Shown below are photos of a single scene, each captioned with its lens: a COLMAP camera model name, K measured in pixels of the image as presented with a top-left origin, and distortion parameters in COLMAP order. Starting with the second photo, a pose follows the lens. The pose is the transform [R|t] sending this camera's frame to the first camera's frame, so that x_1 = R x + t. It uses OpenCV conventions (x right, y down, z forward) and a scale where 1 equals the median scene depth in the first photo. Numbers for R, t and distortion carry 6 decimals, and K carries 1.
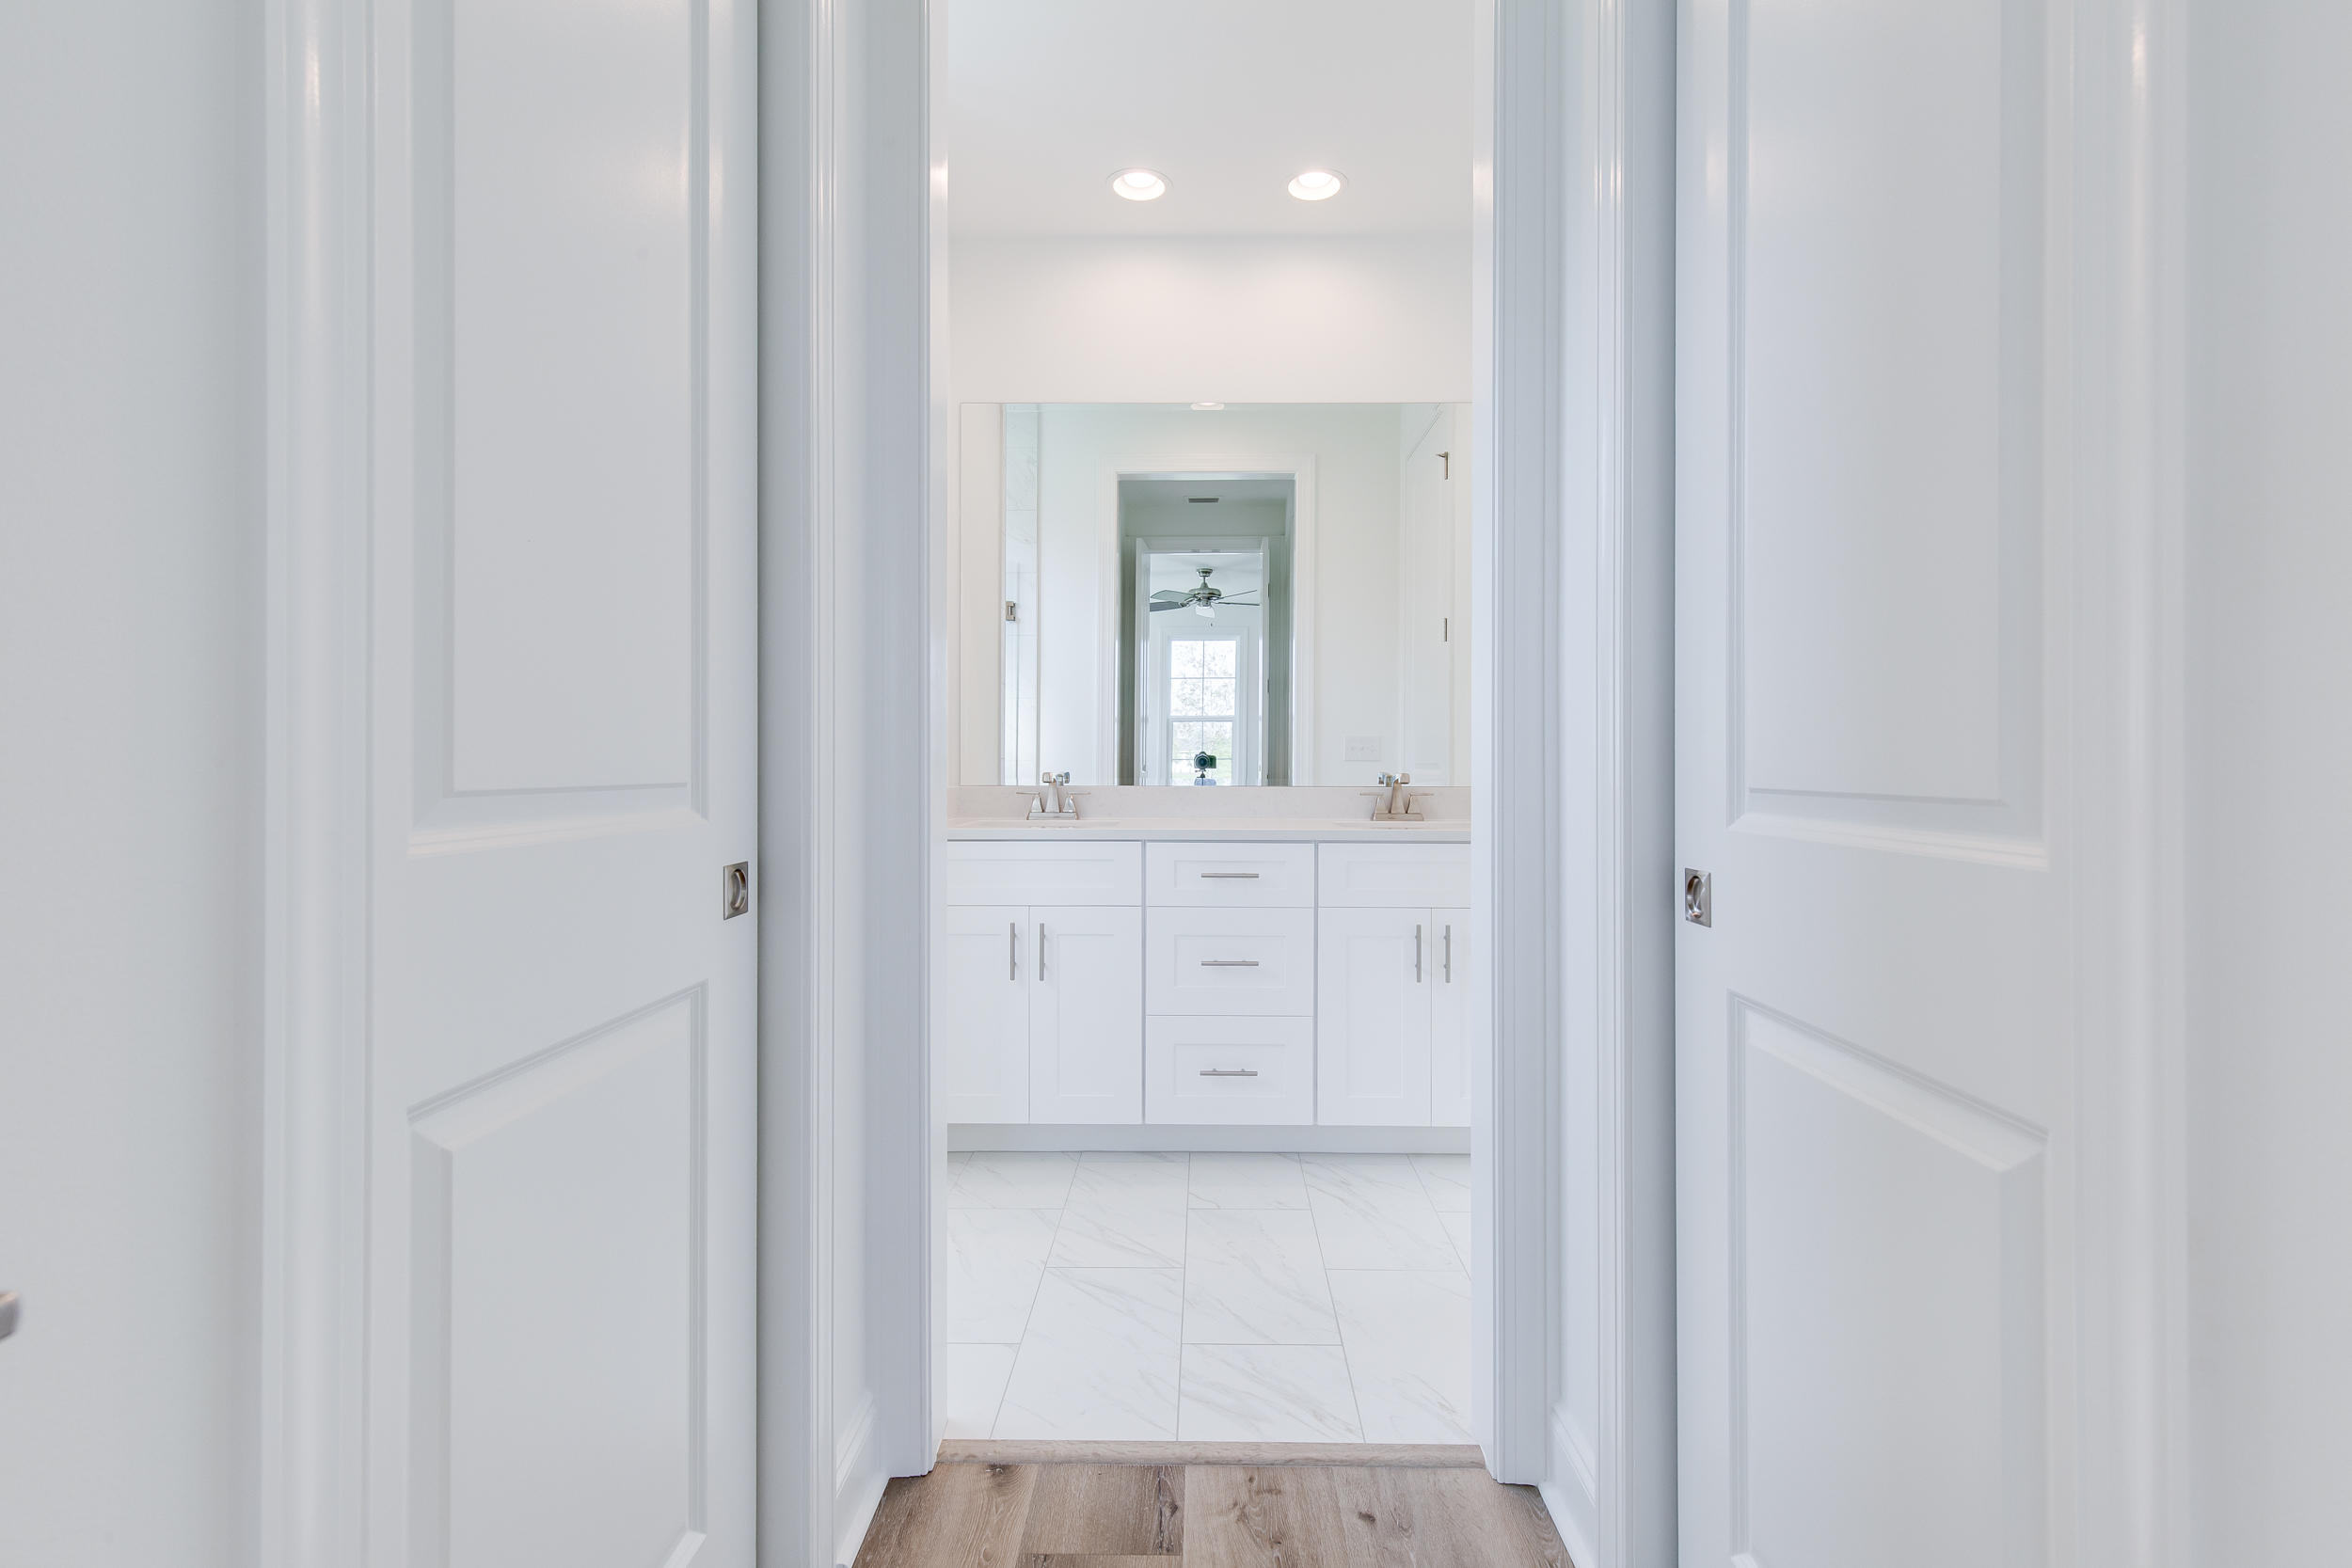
lens RADIAL K [[1144.8, 0, 1182.1], [0, 1144.8, 750.1], [0, 0, 1]] dist [0.001518, 0.000132]
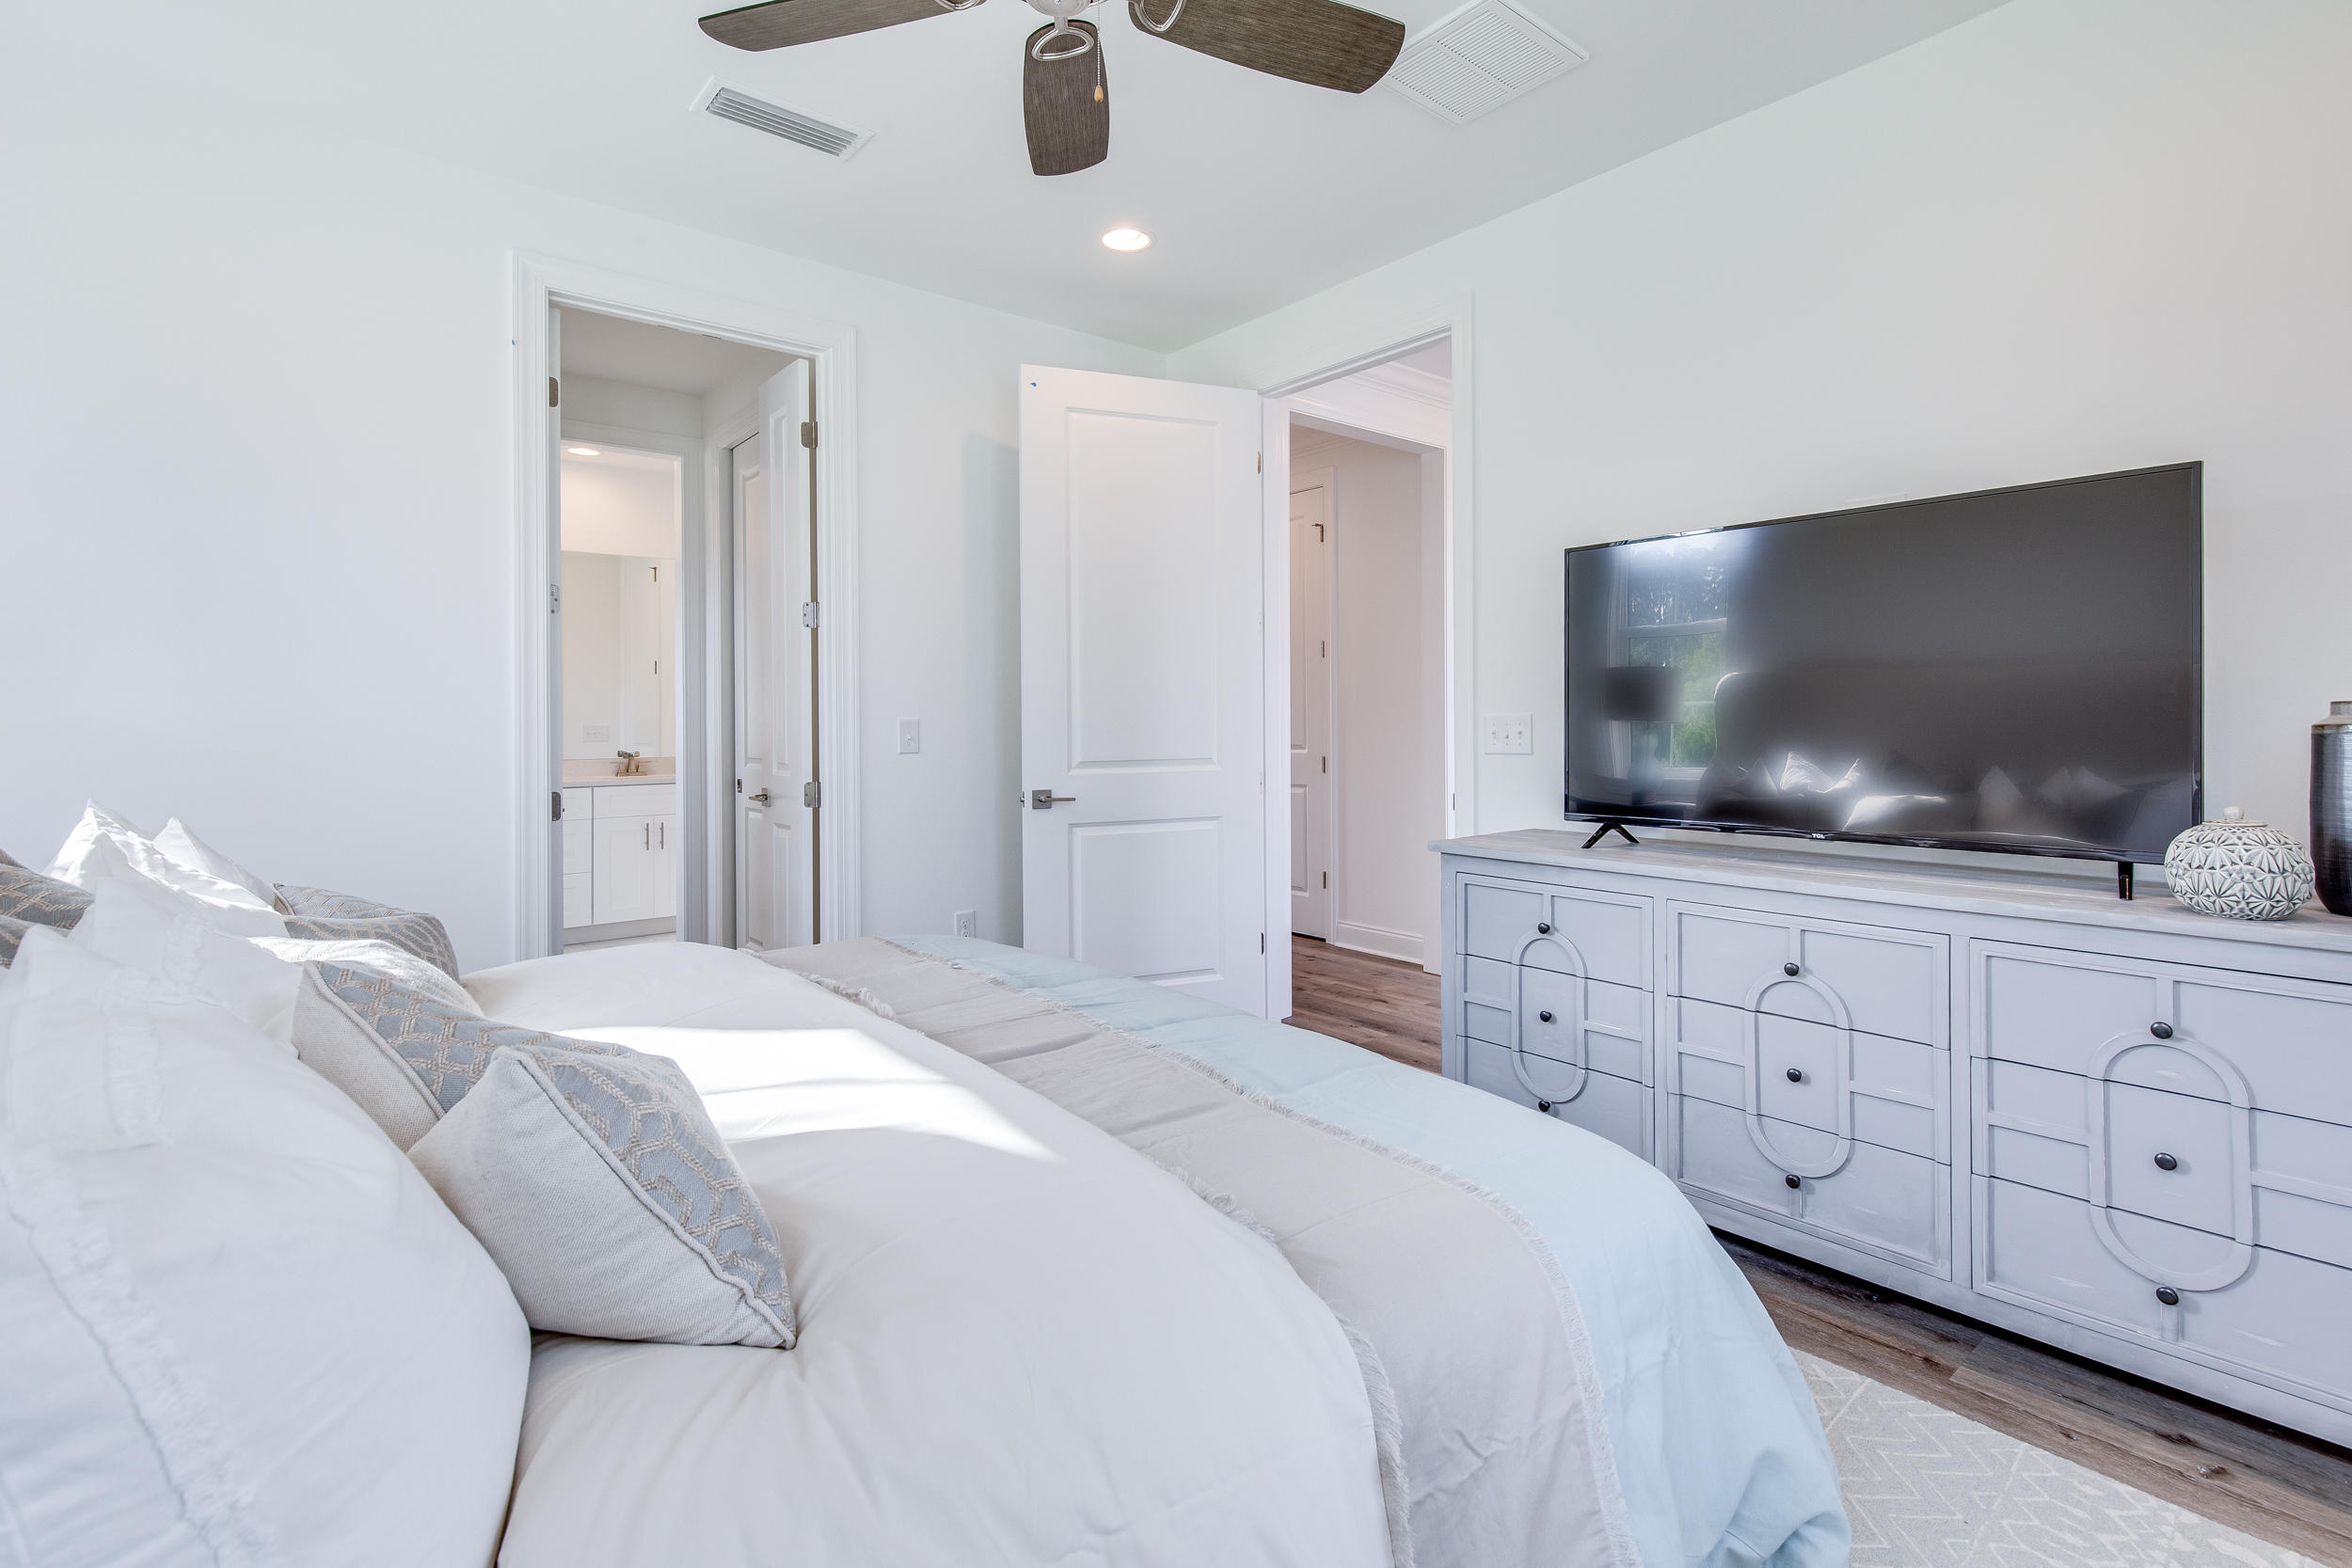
lens RADIAL K [[1087.8, 0, 1181.9], [0, 1087.8, 717.7], [0, 0, 1]] dist [0.001550, 0.000116]
pose [[0.767086, 0.001496, 0.641542, -0.325548], [-0.002638, 0.999996, 0.000822, -0.046991], [-0.641539, -0.002323, 0.767087, -1.172809]]
